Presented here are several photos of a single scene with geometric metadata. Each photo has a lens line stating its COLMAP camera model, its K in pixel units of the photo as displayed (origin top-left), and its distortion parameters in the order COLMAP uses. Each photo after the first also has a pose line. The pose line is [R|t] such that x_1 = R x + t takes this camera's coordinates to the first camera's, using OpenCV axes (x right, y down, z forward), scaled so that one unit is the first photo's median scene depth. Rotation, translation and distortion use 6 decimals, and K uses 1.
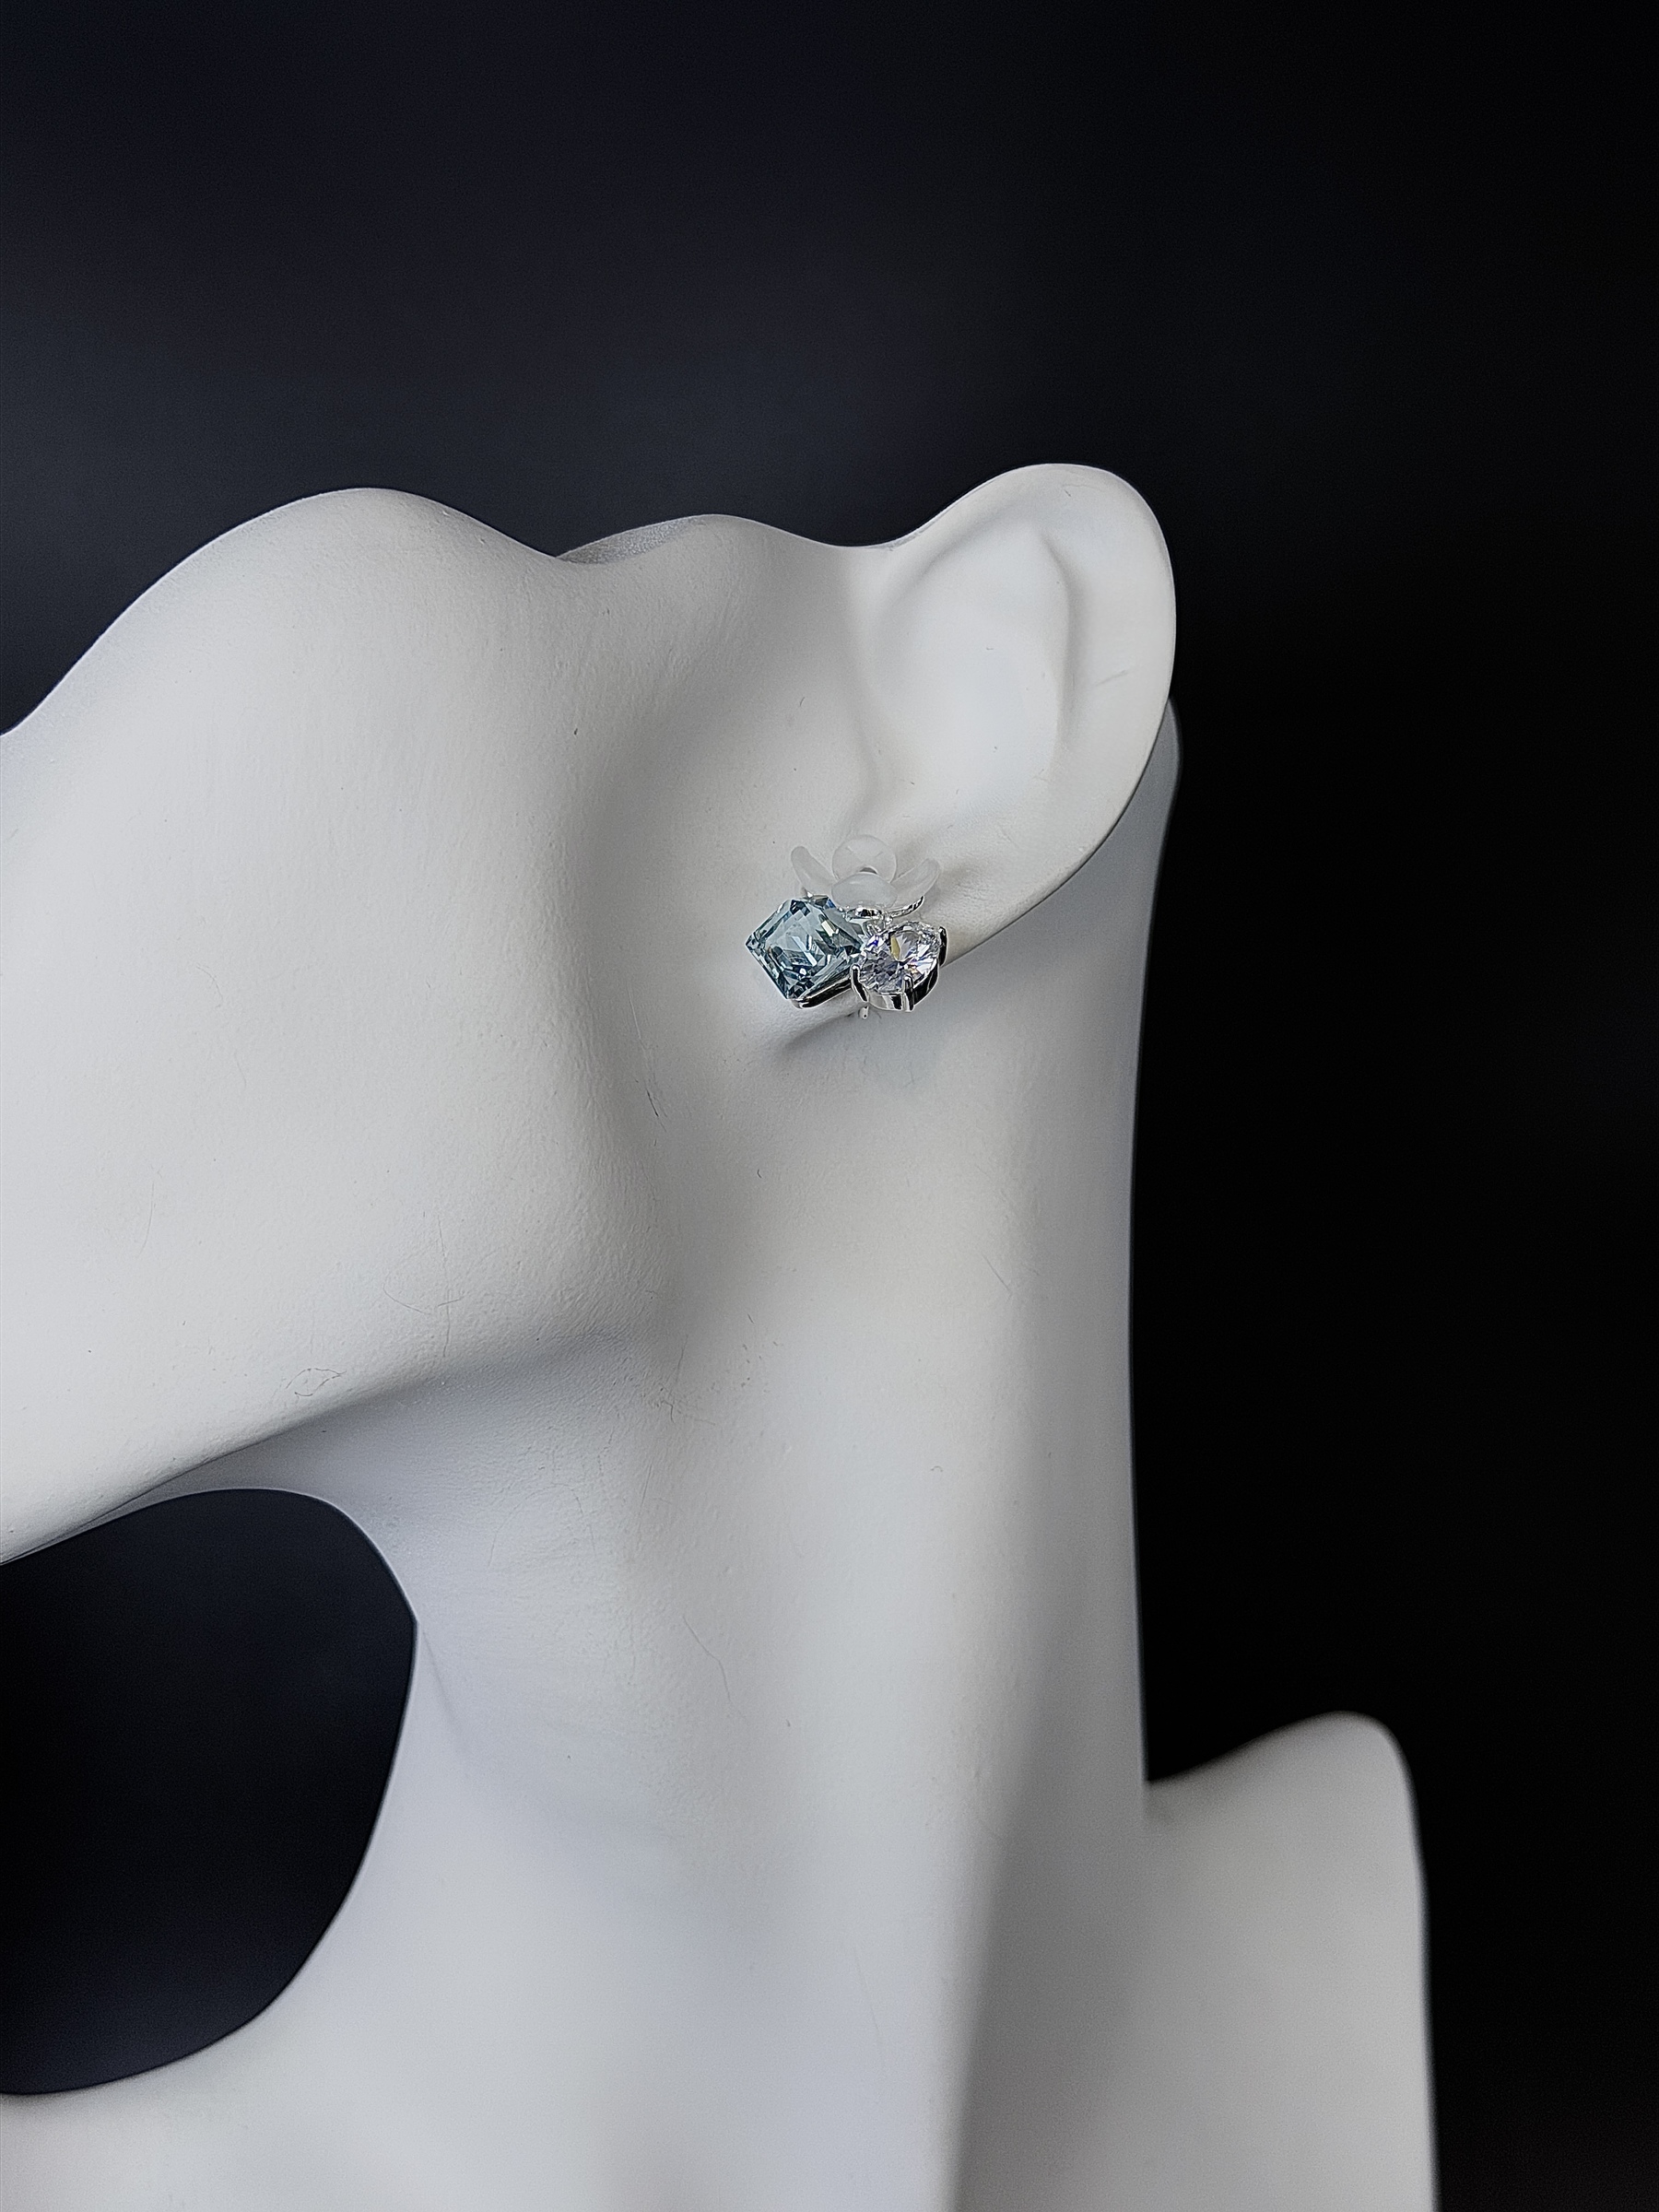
lens RADIAL K [[2982.0, 0, 824.7], [0, 2982.0, 1106.2], [0, 0, 1]] dist [0.090178, 0.000000]
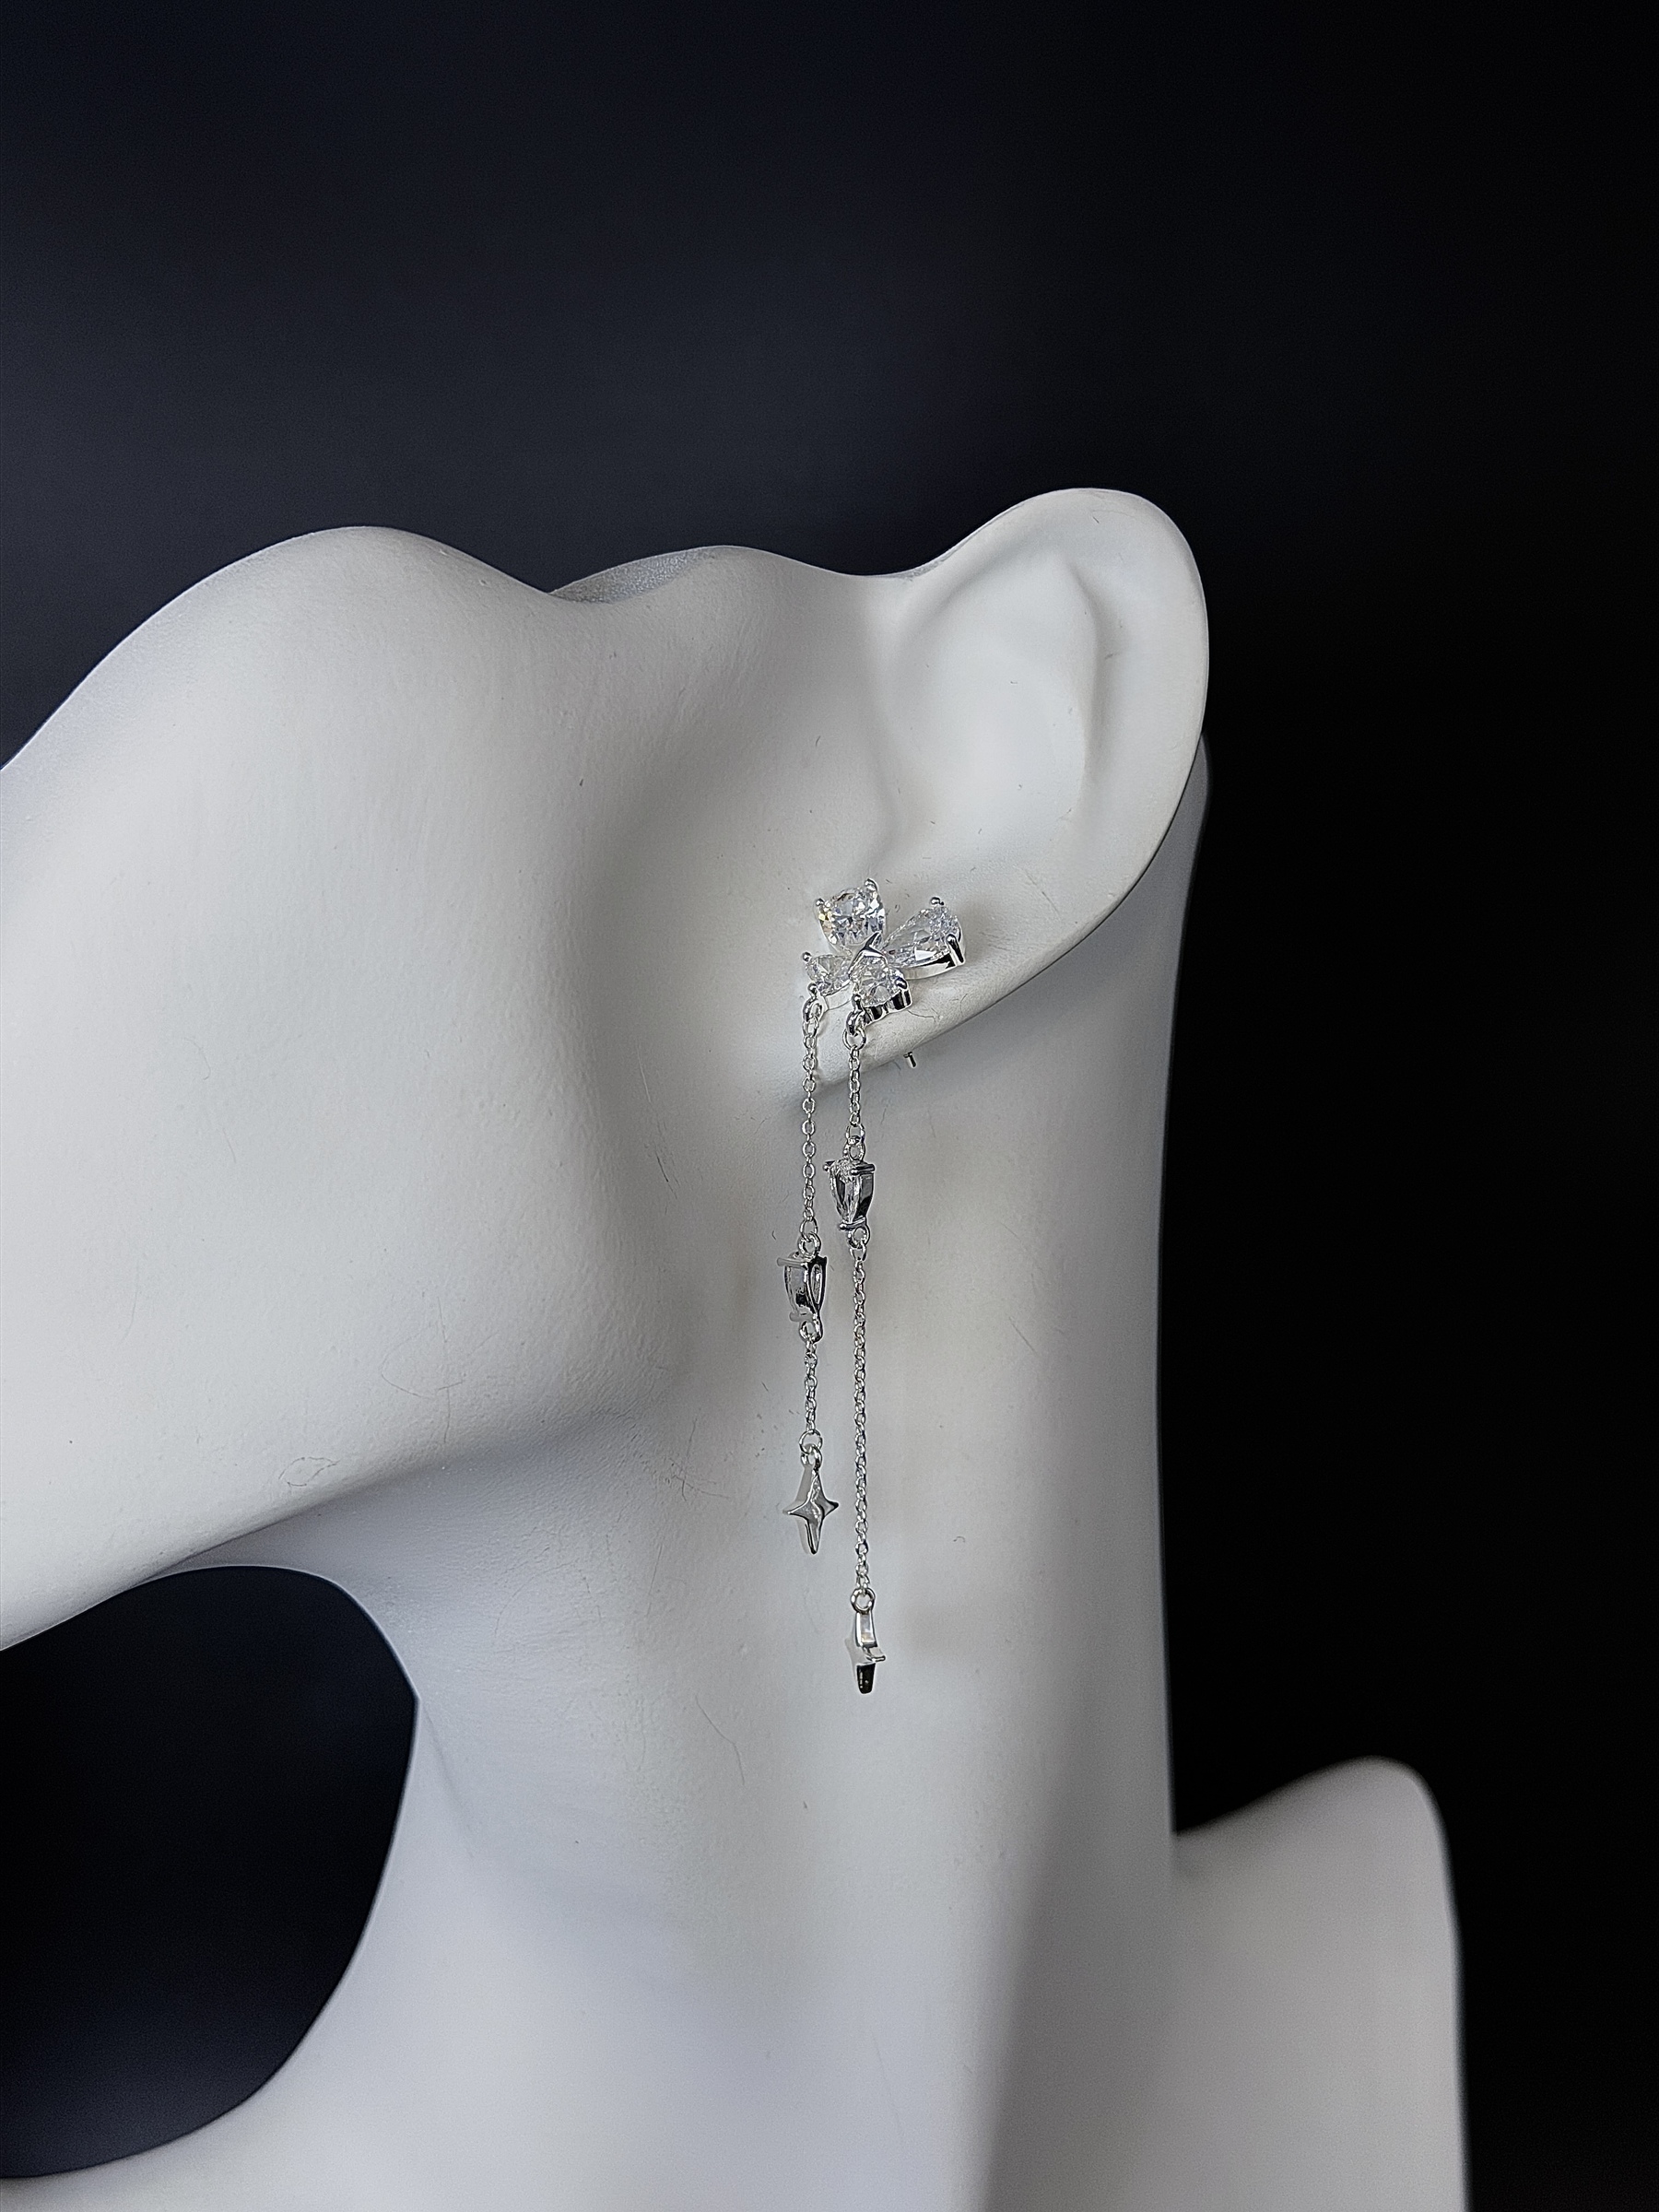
lens RADIAL K [[2982.0, 0, 829.5], [0, 2982.0, 1108.0], [0, 0, 1]] dist [0.090178, 0.000000]
pose [[0.999999, -0.001679, 0.000341, -0.004498], [0.001672, 0.999834, 0.018125, -0.036200], [-0.000371, -0.018124, 0.999836, 0.045024]]
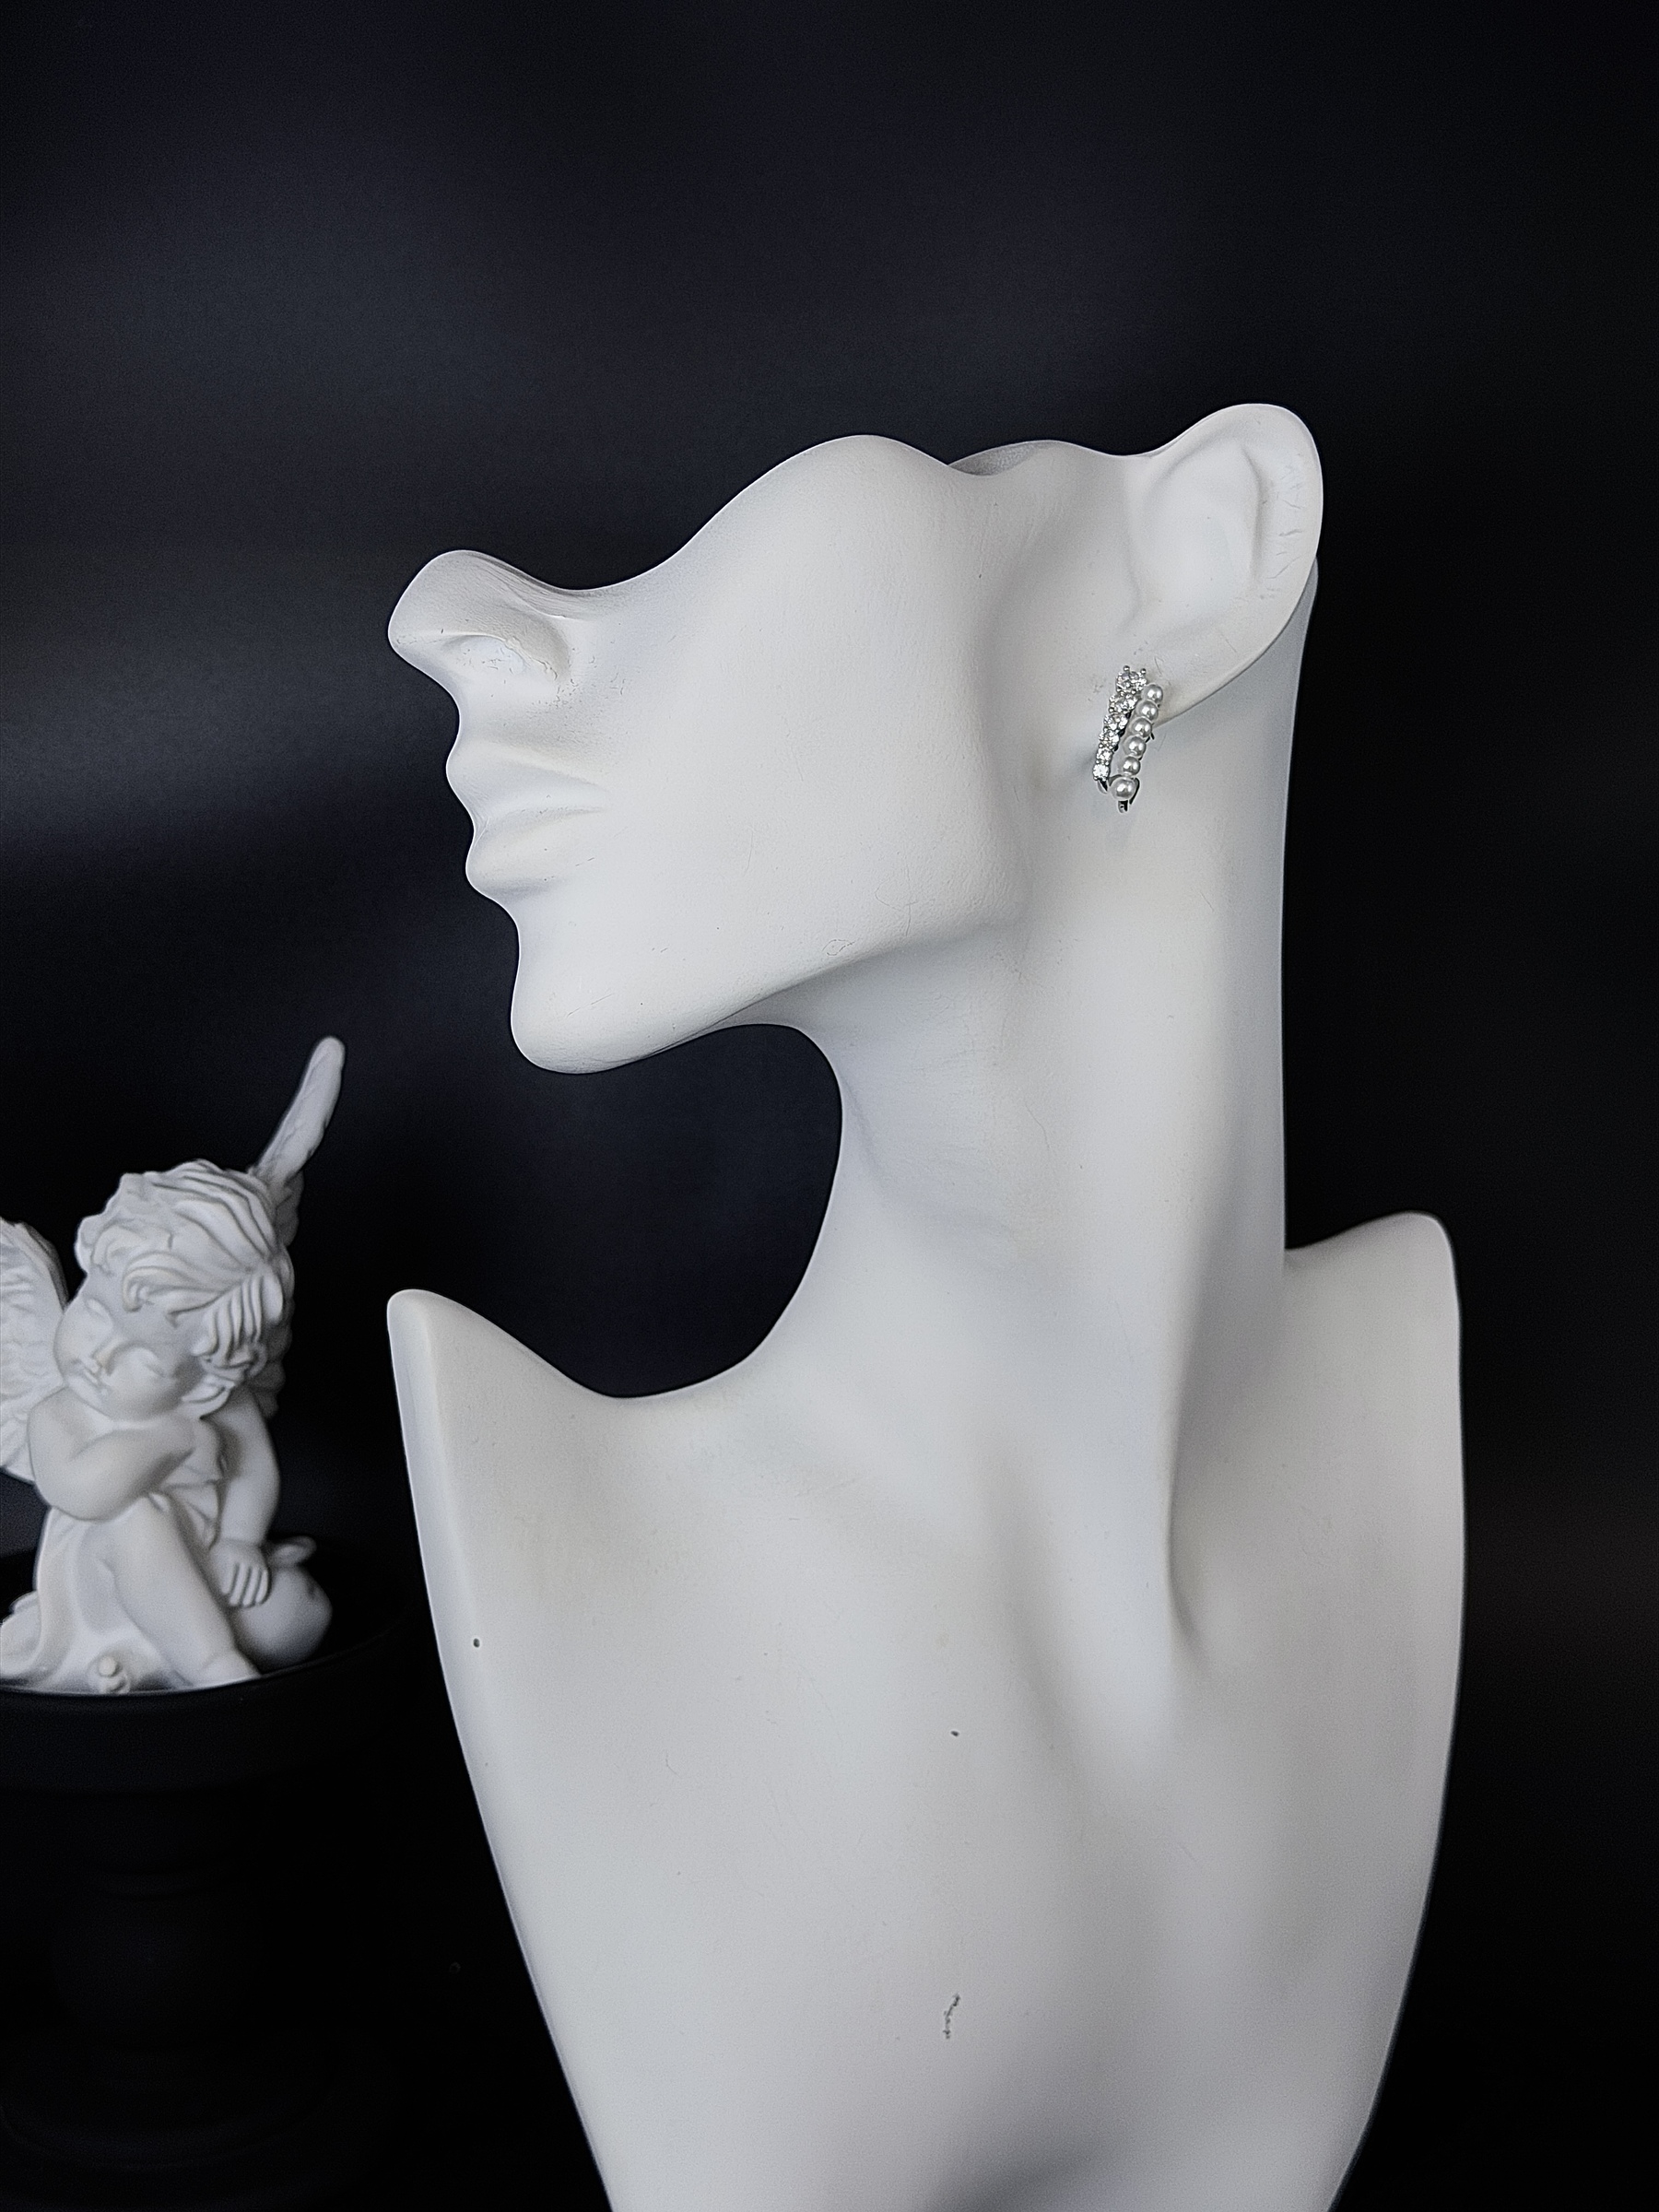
lens RADIAL K [[2982.0, 0, 832.7], [0, 2982.0, 1108.7], [0, 0, 1]] dist [0.090178, 0.000000]
pose [[0.999730, 0.002776, -0.023083, -0.118285], [-0.000955, 0.996913, 0.078509, 0.043449], [0.023229, -0.078465, 0.996646, -0.704952]]
